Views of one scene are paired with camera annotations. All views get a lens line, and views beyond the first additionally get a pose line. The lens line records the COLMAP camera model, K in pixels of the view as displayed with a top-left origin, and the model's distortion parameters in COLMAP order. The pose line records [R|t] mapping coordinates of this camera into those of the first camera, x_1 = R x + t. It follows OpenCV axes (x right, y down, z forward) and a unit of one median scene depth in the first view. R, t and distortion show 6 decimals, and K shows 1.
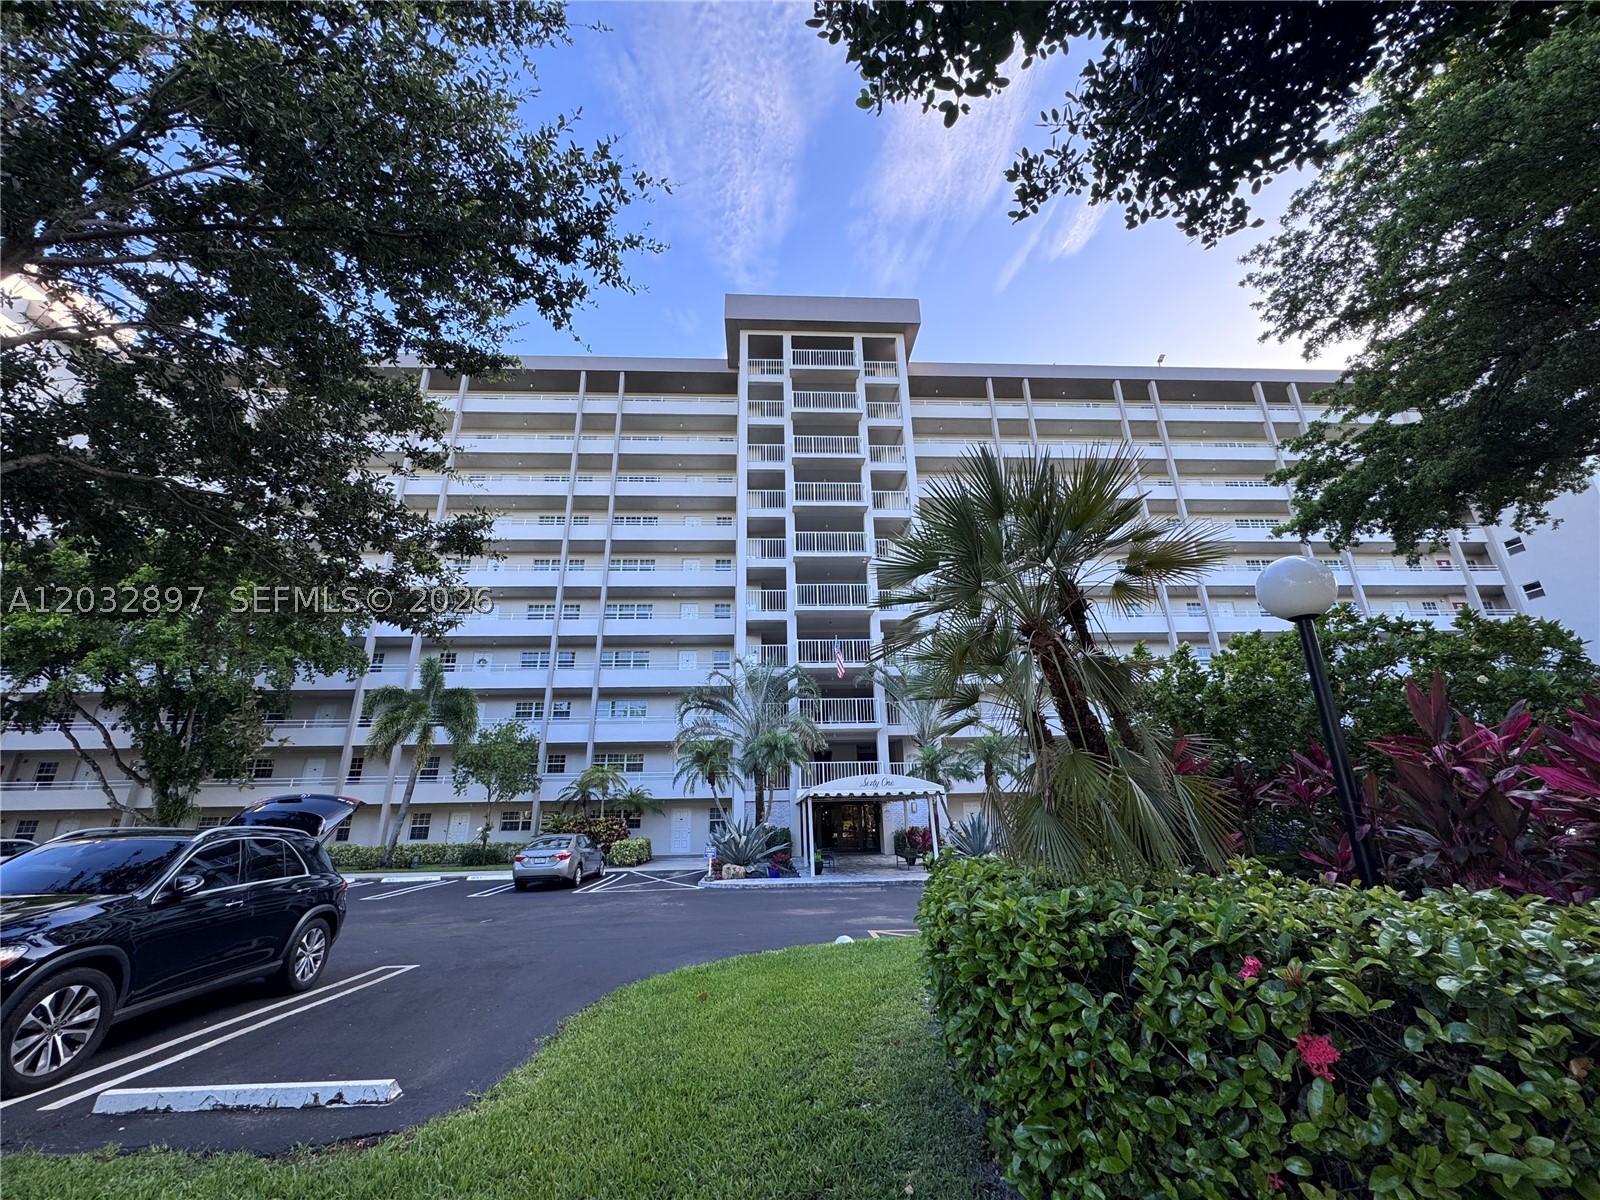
lens RADIAL K [[645.3, 0, 796.2], [0, 645.3, 606.0], [0, 0, 1]] dist [-0.002477, -0.000024]
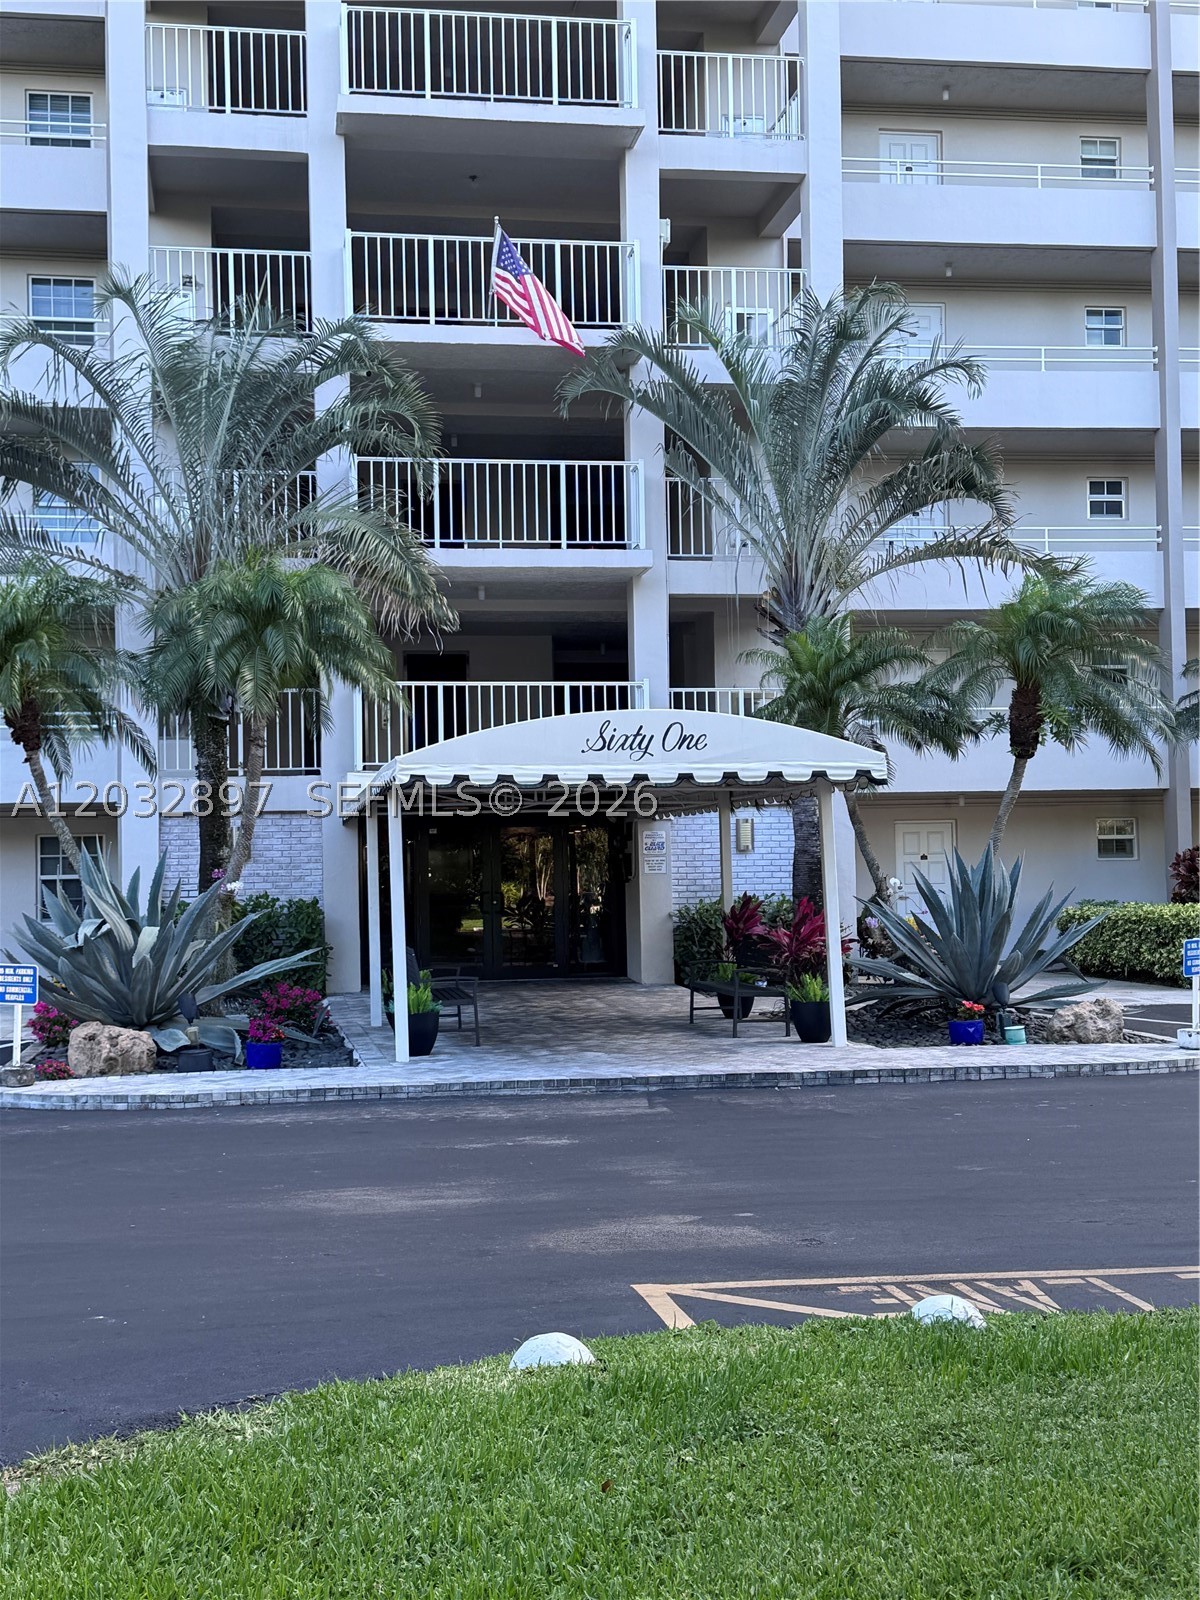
lens RADIAL K [[2056.3, 0, 598.7], [0, 2056.3, 796.7], [0, 0, 1]] dist [0.206092, 0.000000]
pose [[0.992415, 0.007175, 0.122719, -0.000247], [-0.040619, 0.961363, 0.272271, 0.042147], [-0.116024, -0.275191, 0.954363, 0.114294]]
